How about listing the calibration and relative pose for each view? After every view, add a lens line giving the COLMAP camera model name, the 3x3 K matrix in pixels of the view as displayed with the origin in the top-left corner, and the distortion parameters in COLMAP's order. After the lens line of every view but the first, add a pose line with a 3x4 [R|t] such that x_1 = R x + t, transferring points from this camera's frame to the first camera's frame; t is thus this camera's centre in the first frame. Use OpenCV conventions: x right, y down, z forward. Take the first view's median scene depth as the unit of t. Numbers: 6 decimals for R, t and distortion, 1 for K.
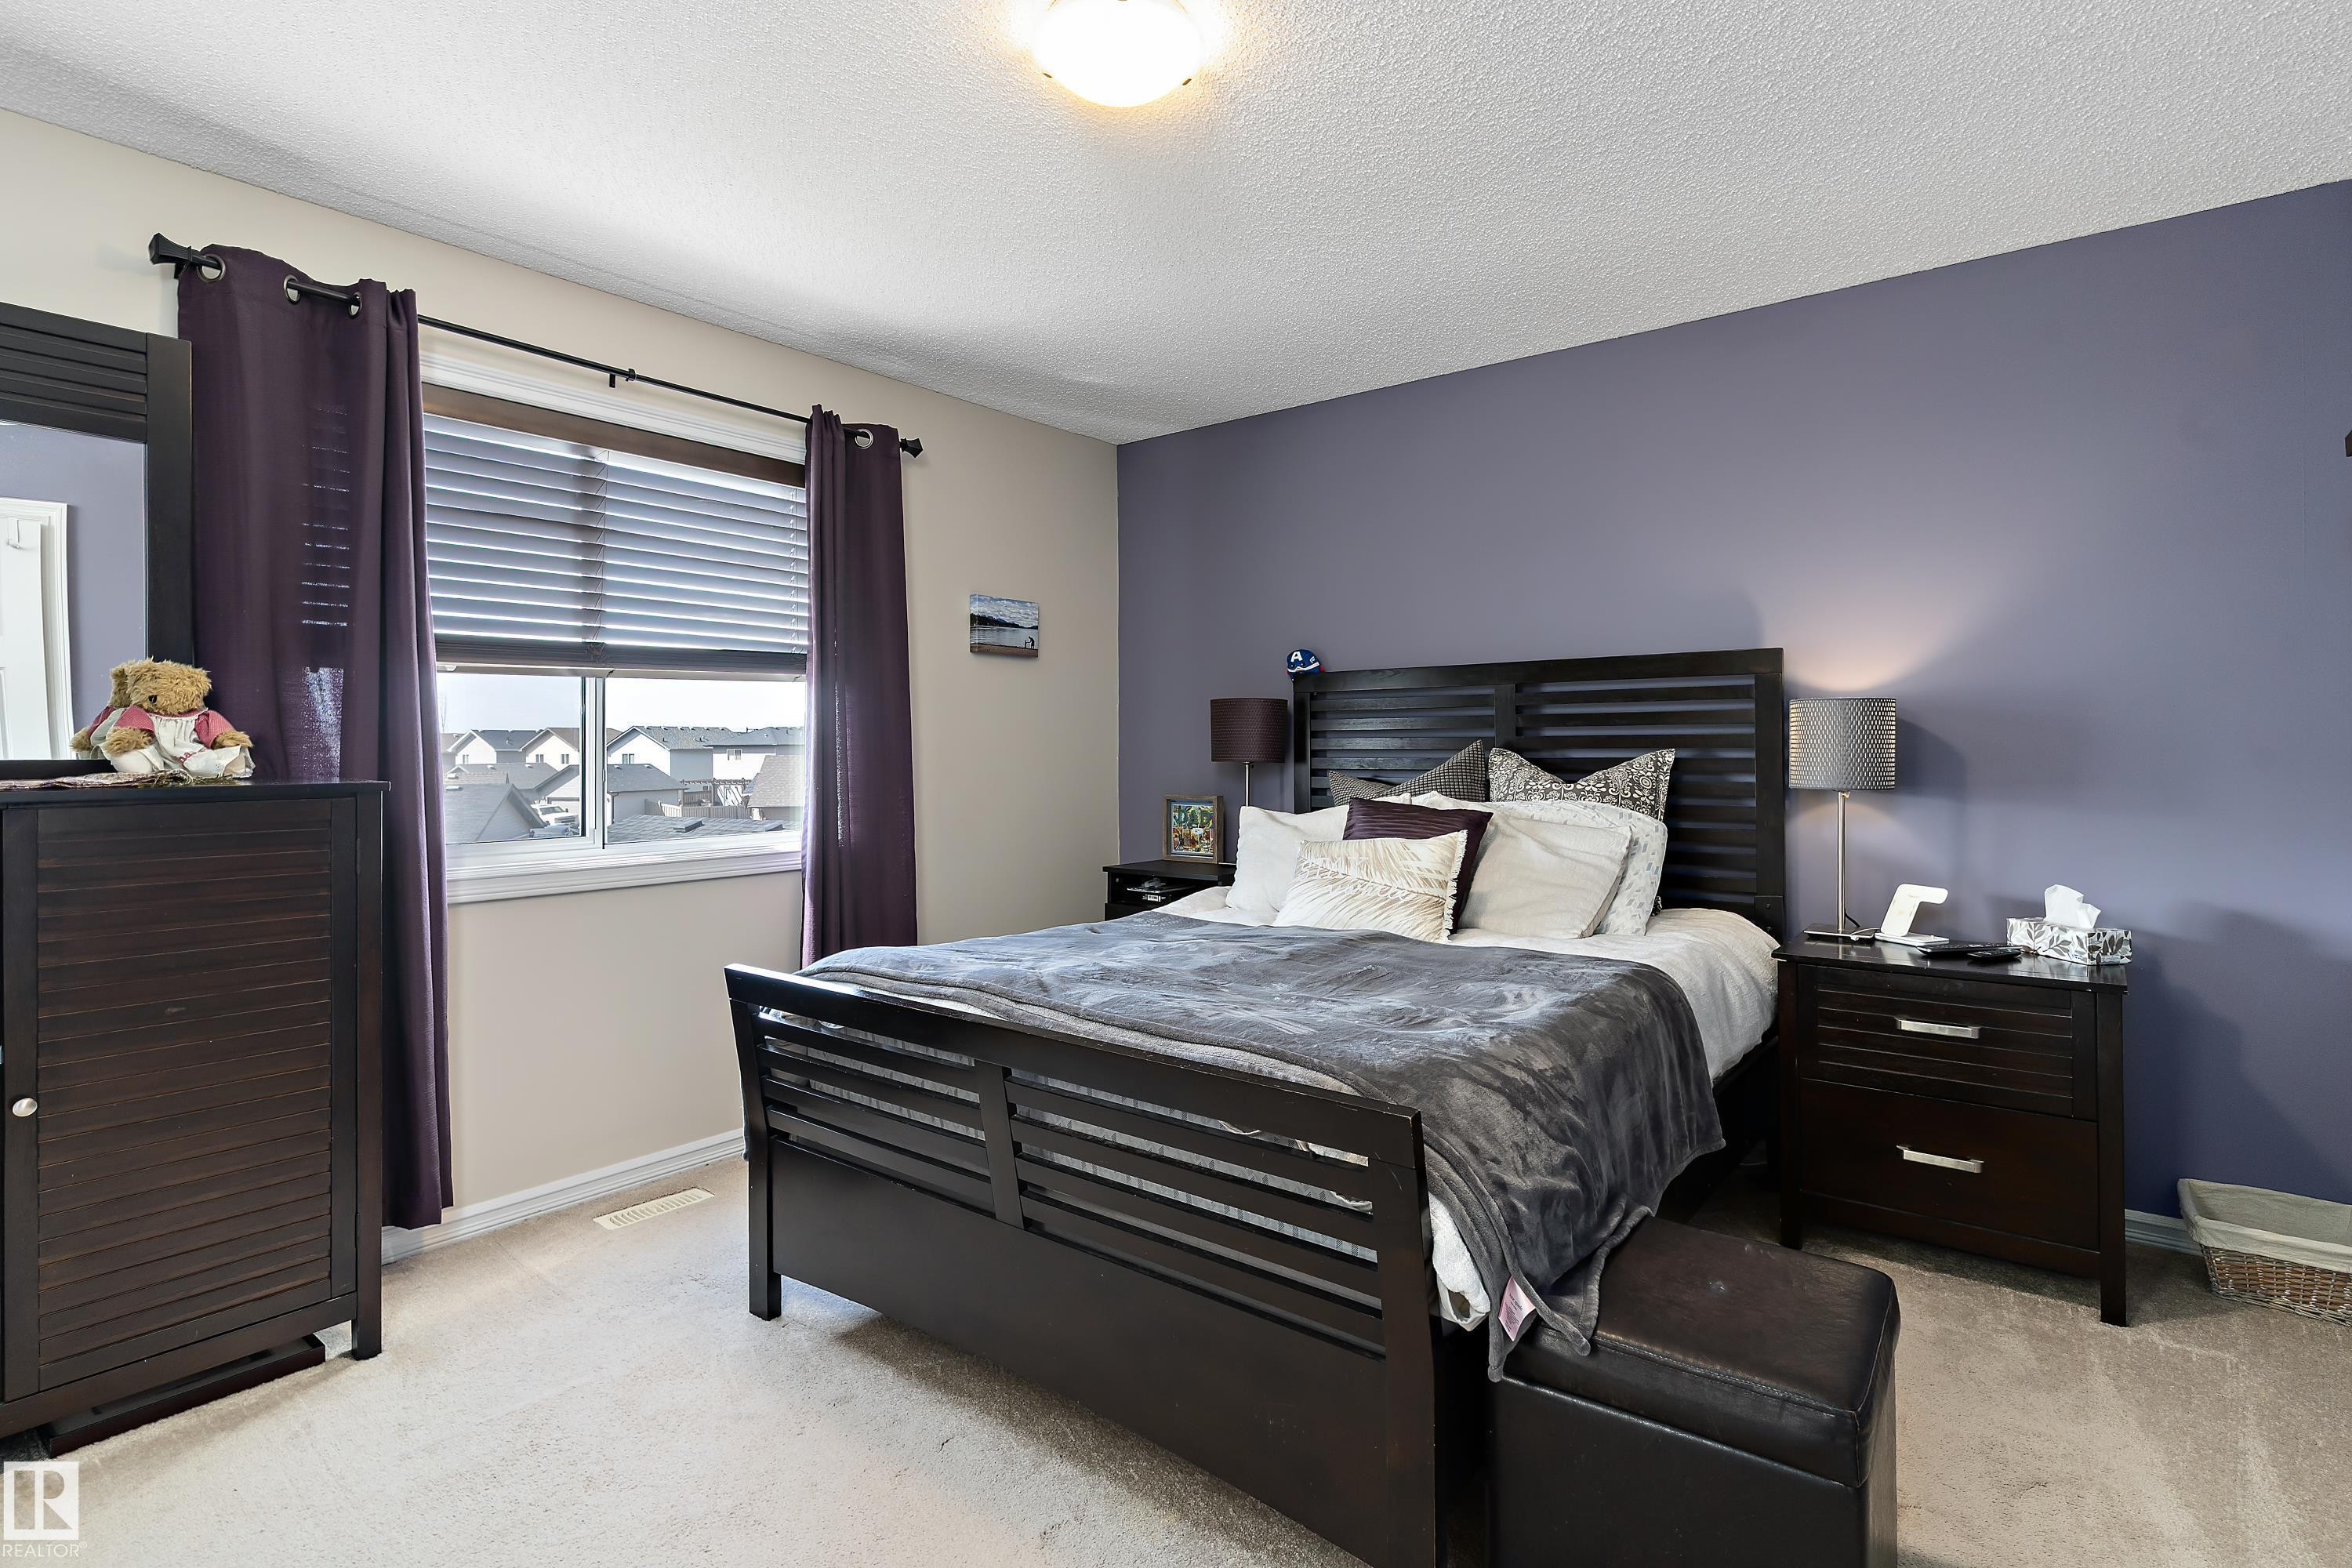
lens RADIAL K [[1136.5, 0, 1167.5], [0, 1136.5, 770.7], [0, 0, 1]] dist [0.001706, 0.000702]
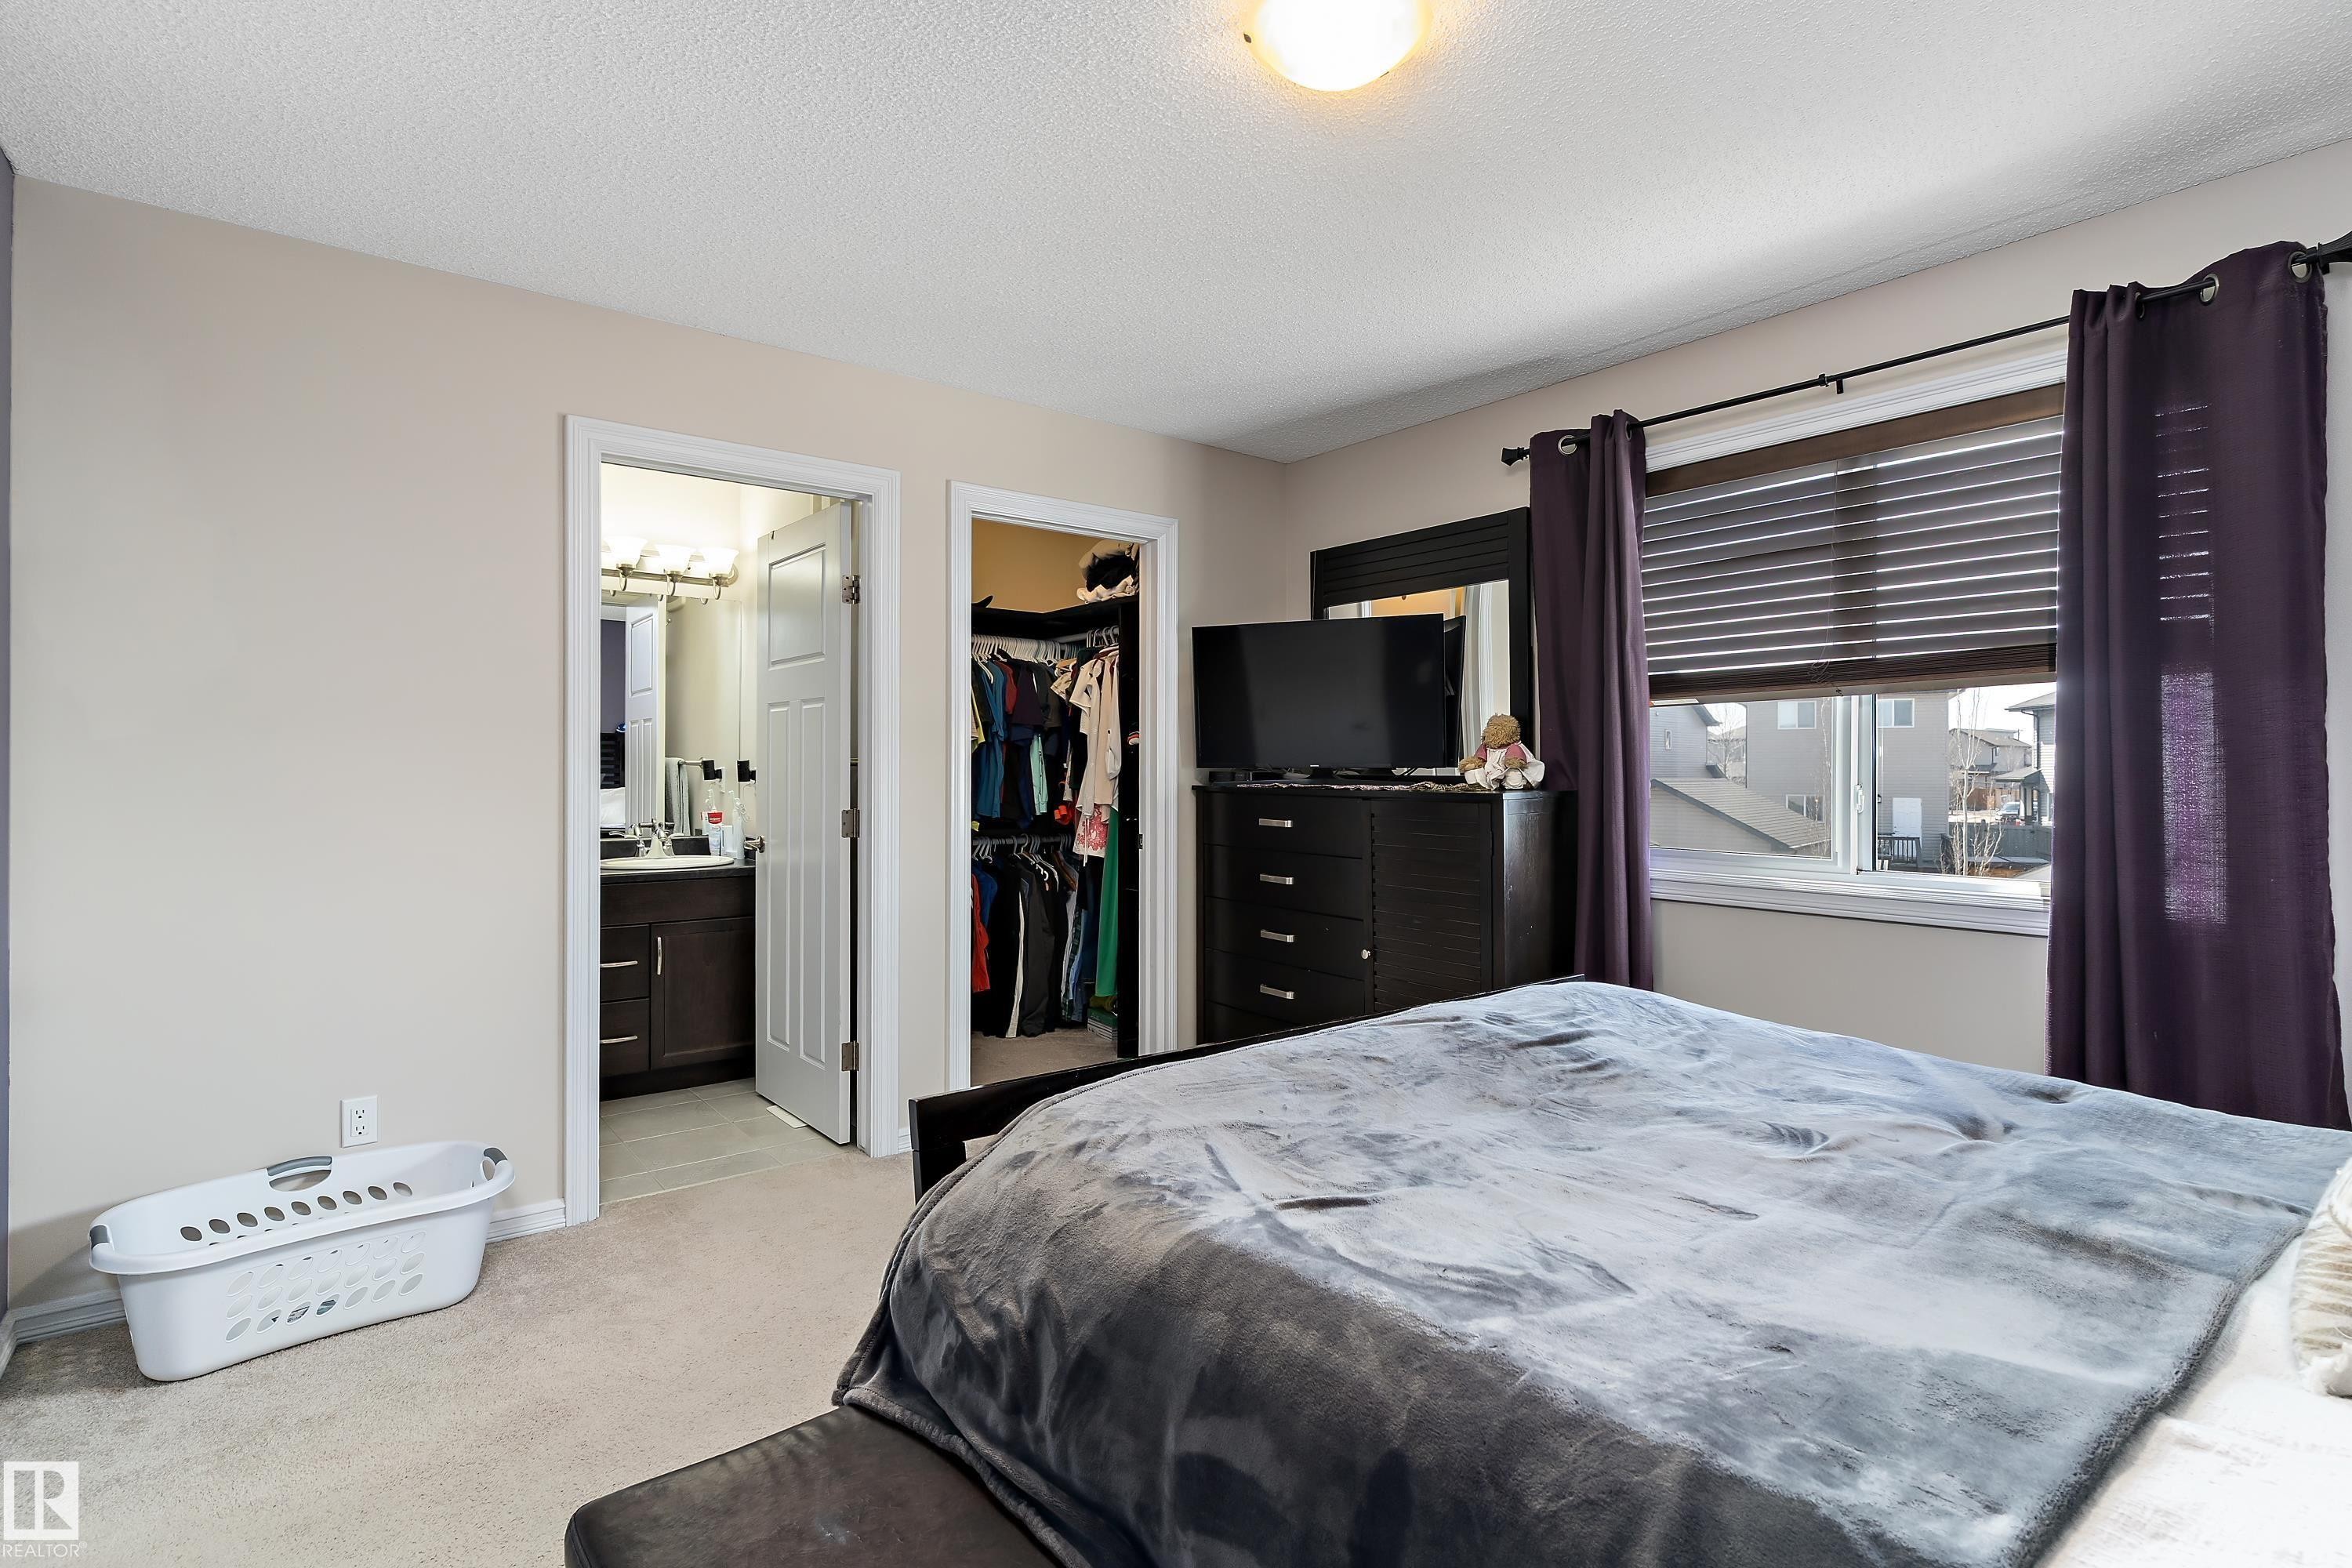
lens RADIAL K [[1136.5, 0, 1167.5], [0, 1136.5, 770.7], [0, 0, 1]] dist [0.001706, 0.000702]
pose [[-0.243853, 0.007132, -0.969786, 0.584985], [-0.023609, 0.999633, 0.013288, -0.019444], [0.969525, 0.026136, -0.243595, 0.696520]]
